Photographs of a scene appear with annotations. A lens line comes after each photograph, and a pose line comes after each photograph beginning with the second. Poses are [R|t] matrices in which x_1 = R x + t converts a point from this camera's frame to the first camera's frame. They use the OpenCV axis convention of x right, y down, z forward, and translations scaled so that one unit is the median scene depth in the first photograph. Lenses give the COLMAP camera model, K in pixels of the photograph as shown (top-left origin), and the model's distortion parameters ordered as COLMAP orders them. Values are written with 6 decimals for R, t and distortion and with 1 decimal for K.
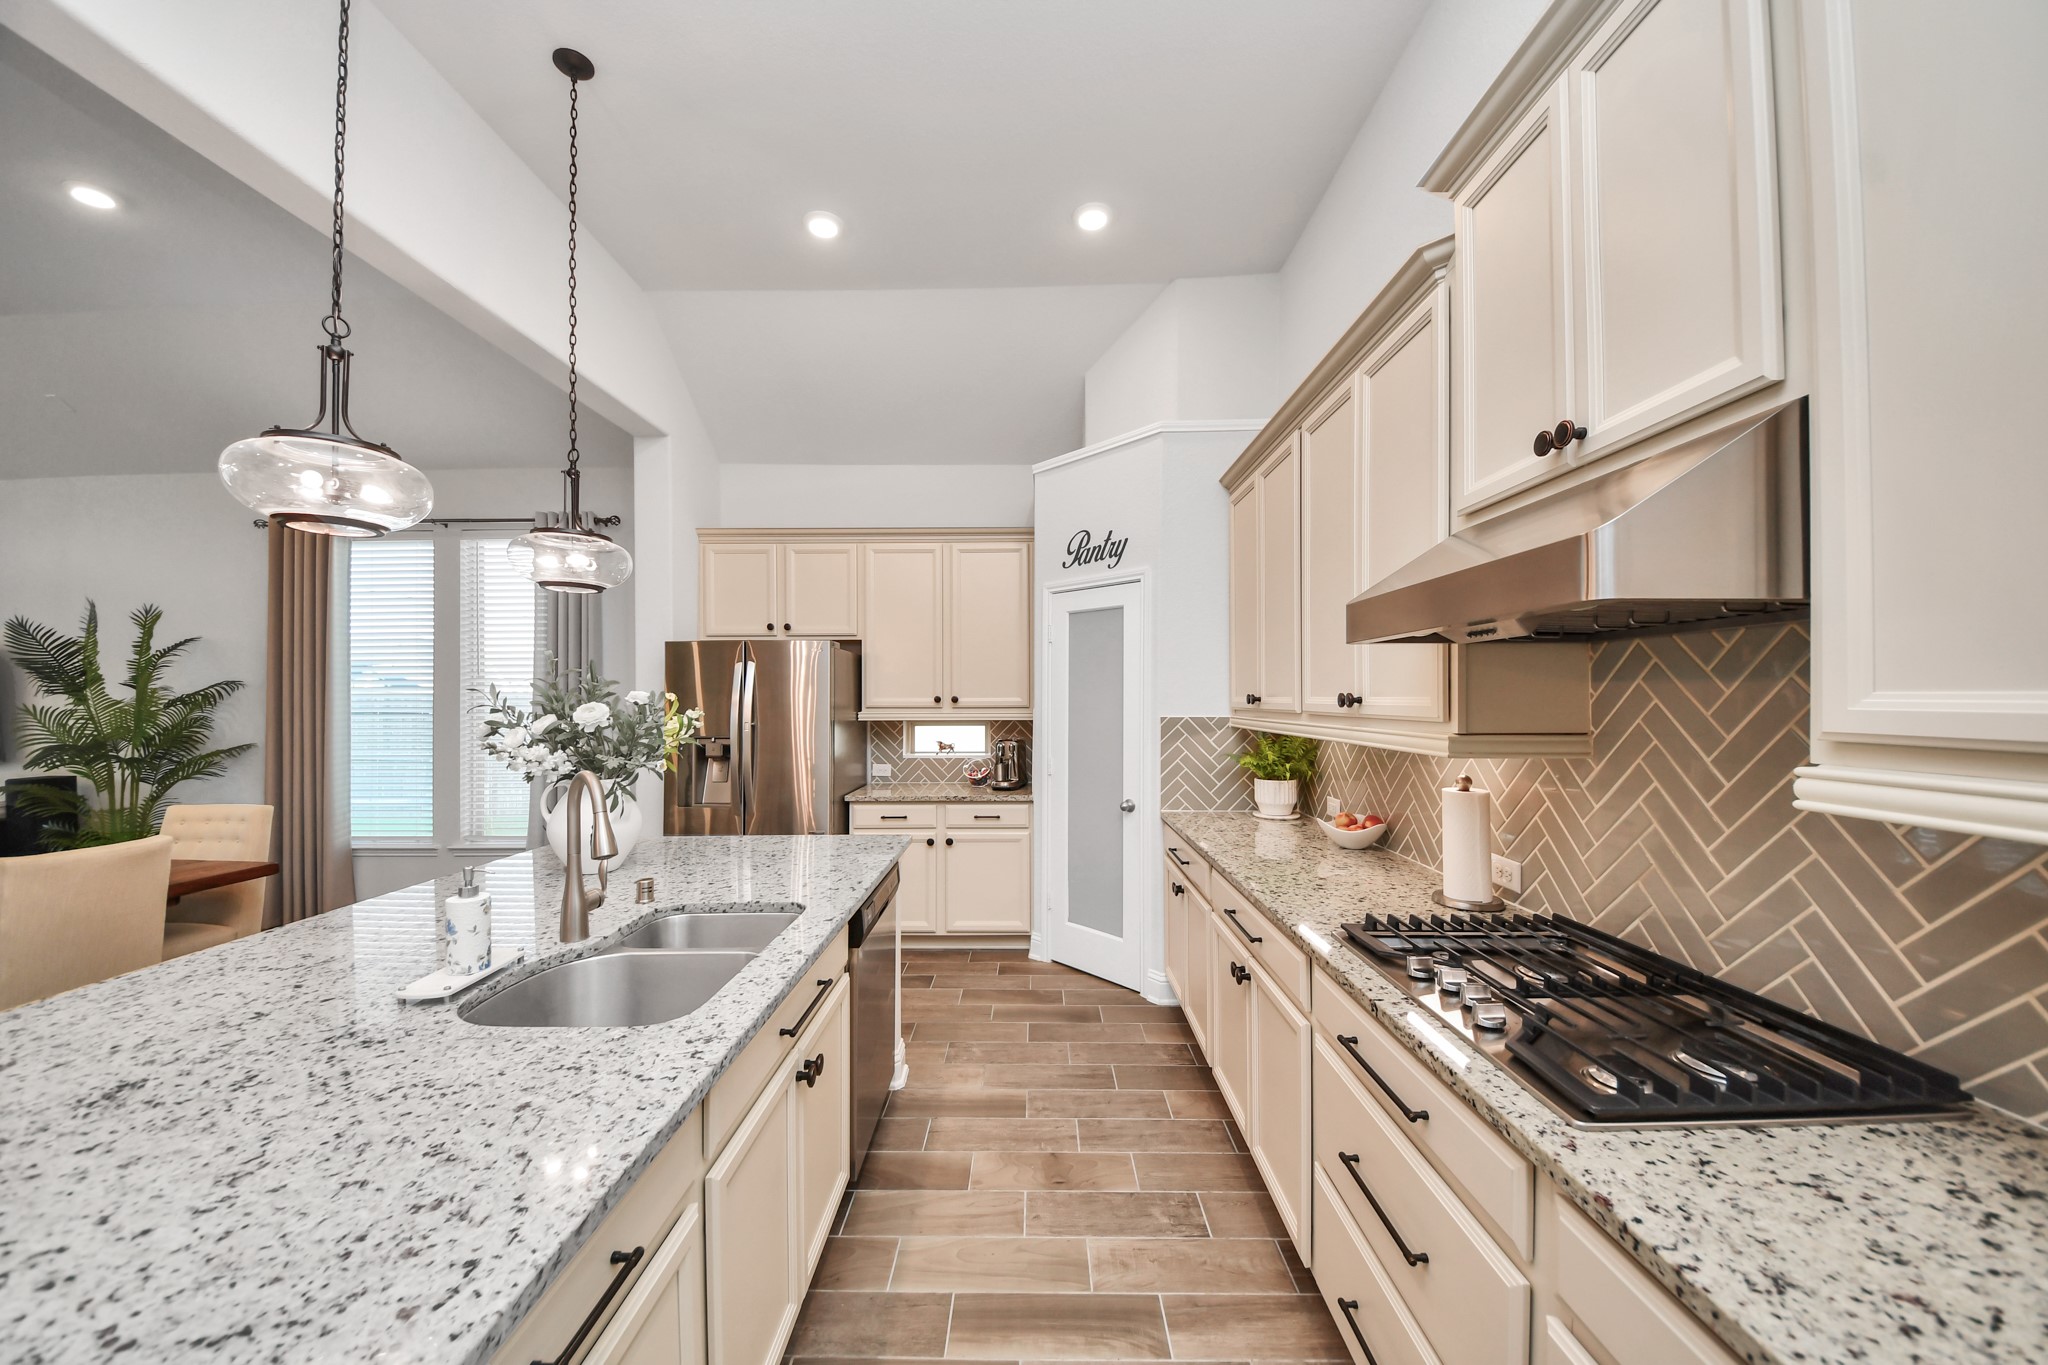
lens RADIAL K [[733.1, 0, 1027.0], [0, 733.1, 676.5], [0, 0, 1]] dist [0.011449, -0.010705]
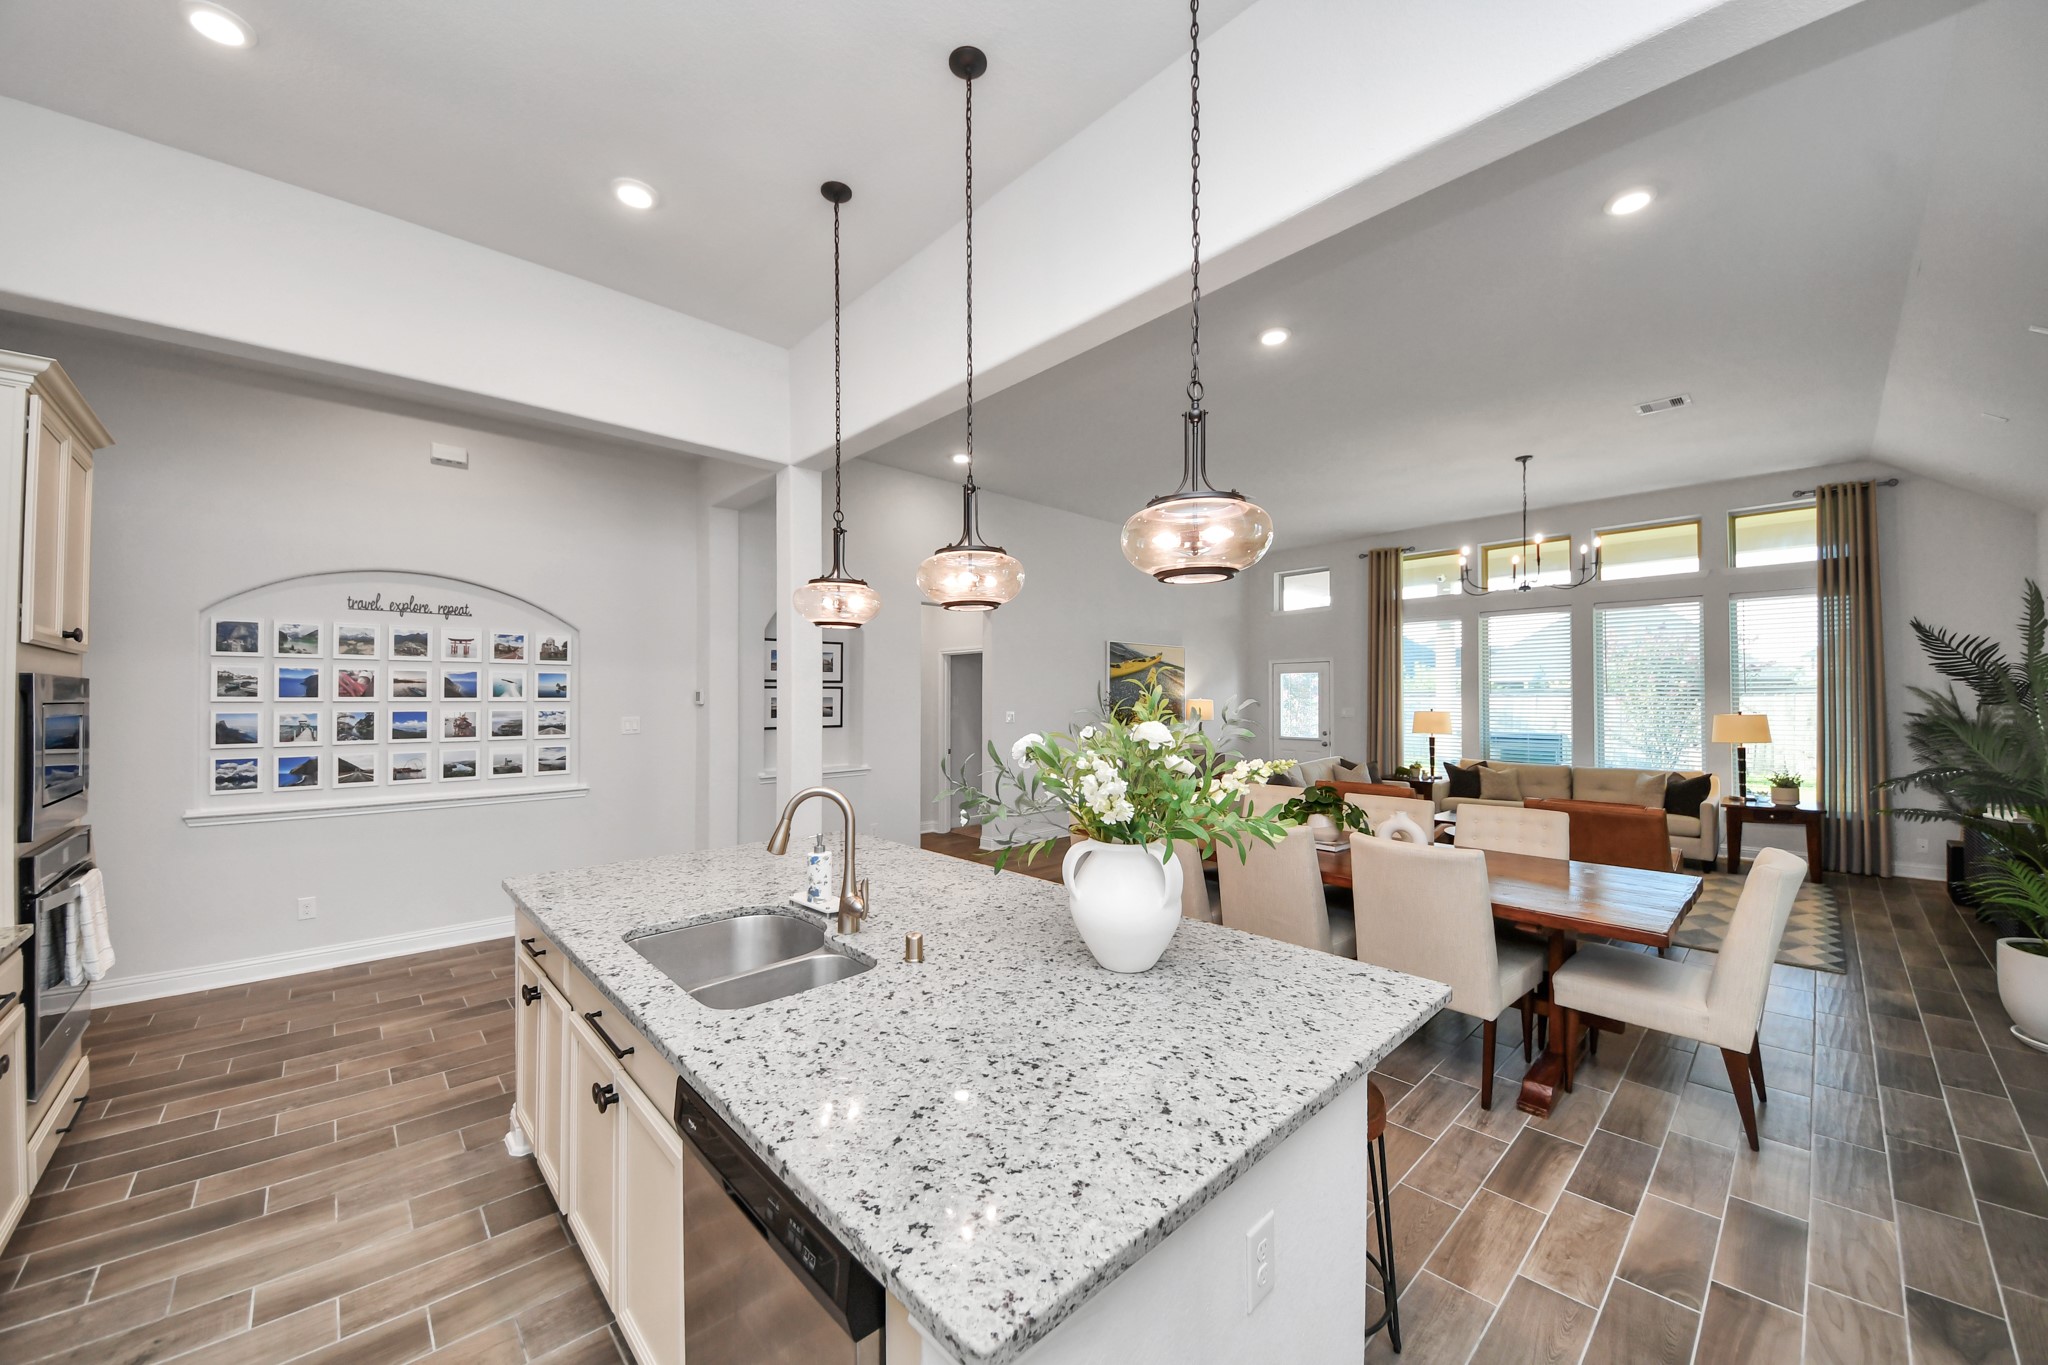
lens RADIAL K [[733.1, 0, 1021.9], [0, 733.1, 691.8], [0, 0, 1]] dist [0.011449, -0.010705]
pose [[-0.721268, 0.001292, -0.692655, 0.000278], [0.024919, 0.999399, -0.024084, 0.003674], [0.692207, -0.034631, -0.720867, 1.001685]]
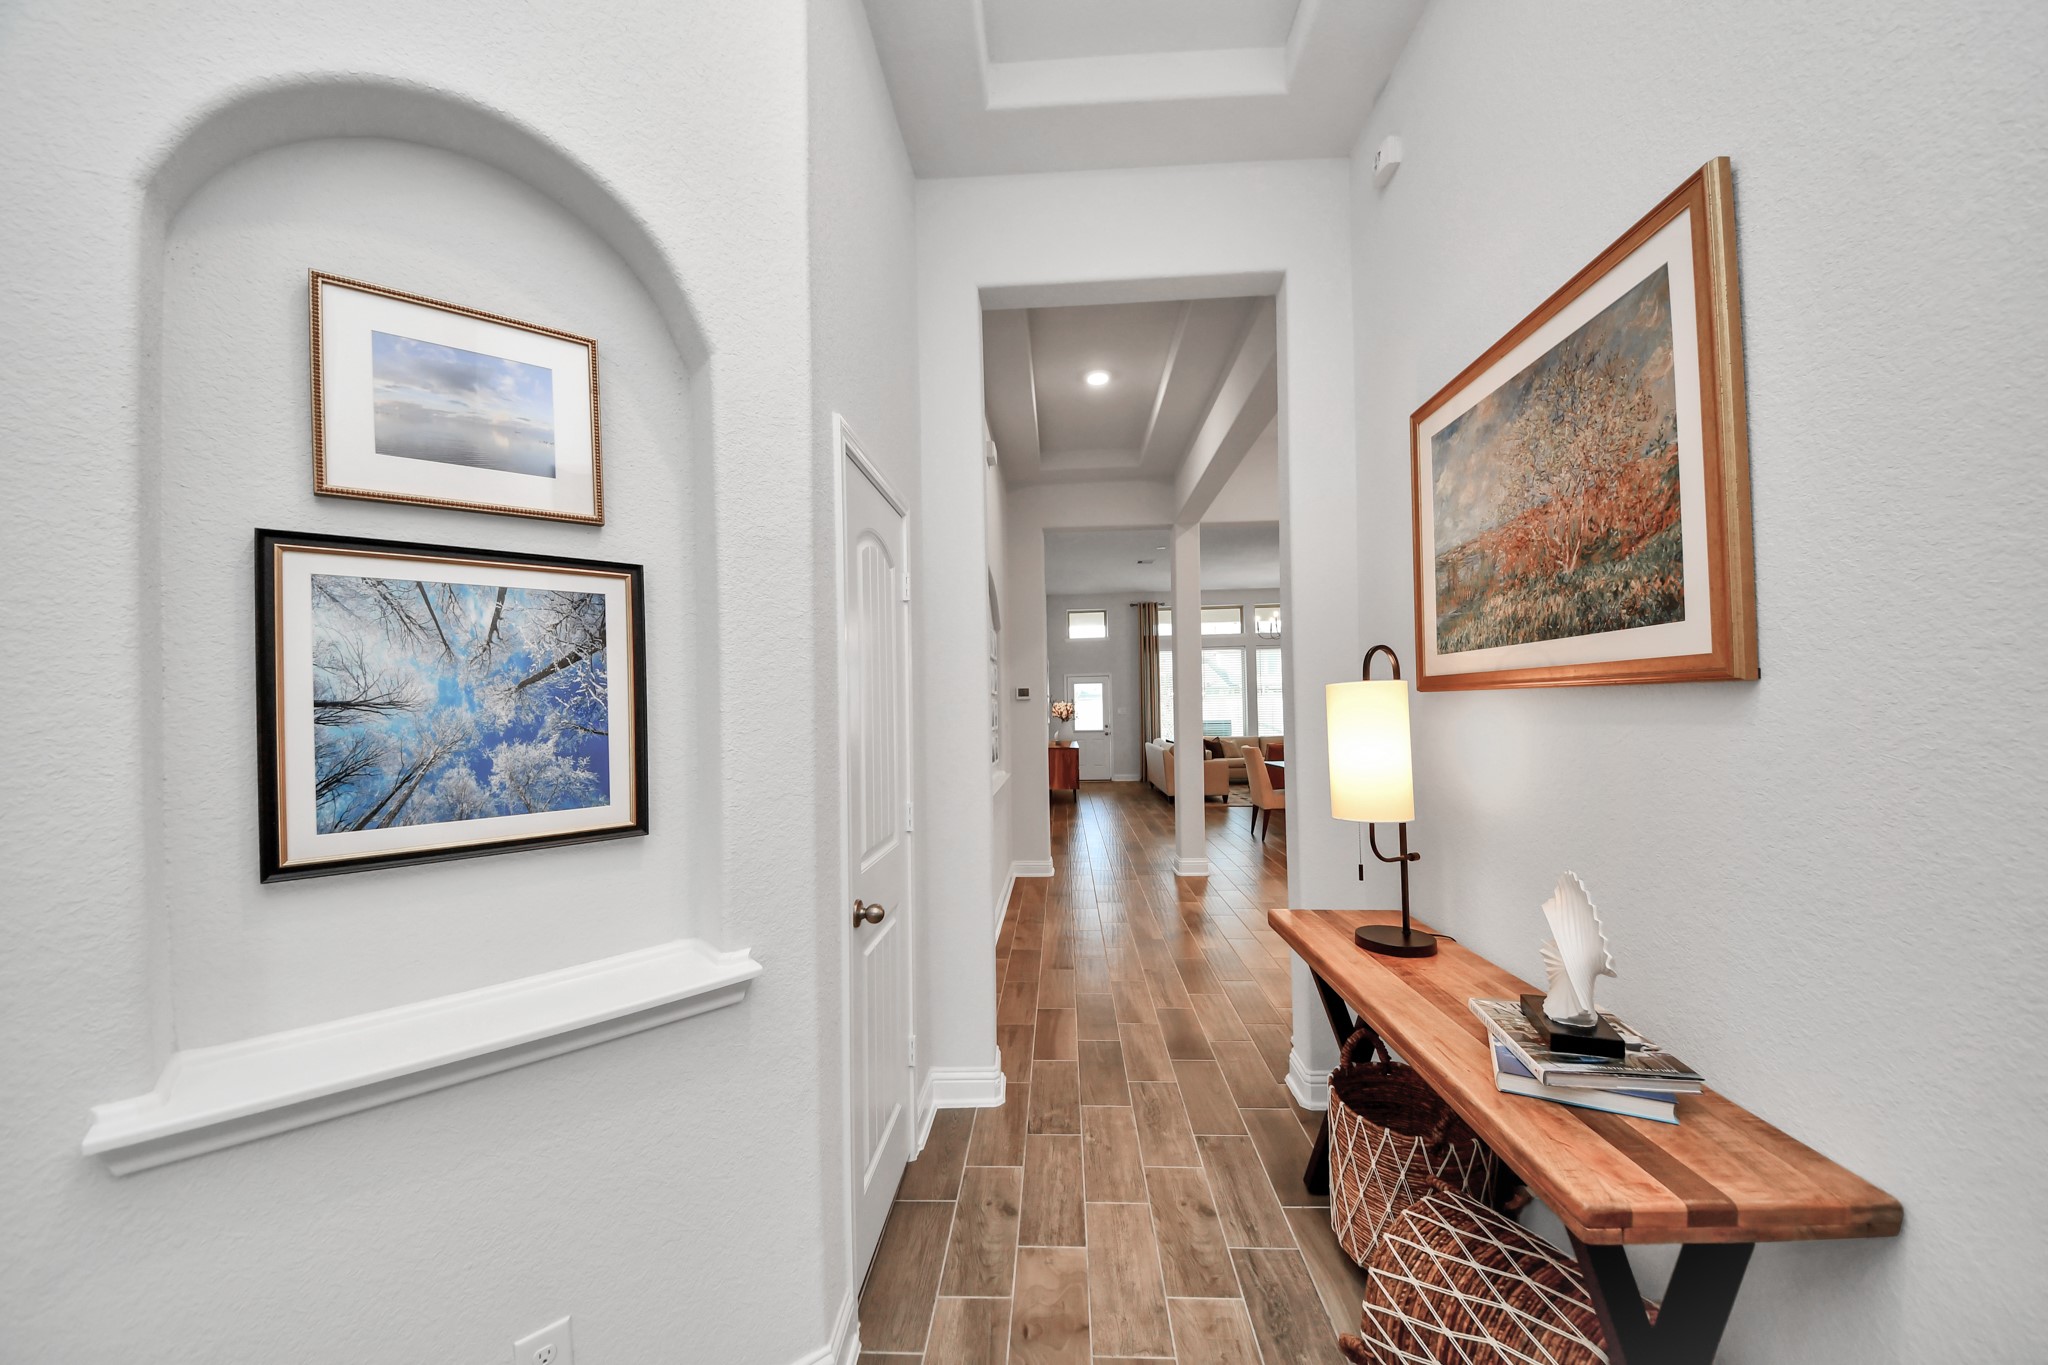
lens RADIAL K [[733.1, 0, 1027.1], [0, 733.1, 696.7], [0, 0, 1]] dist [0.011449, -0.010705]
pose [[-0.040888, -0.009371, -0.999120, 1.256273], [0.046864, 0.998838, -0.011286, -0.014564], [0.998064, -0.047284, -0.040401, -0.552271]]
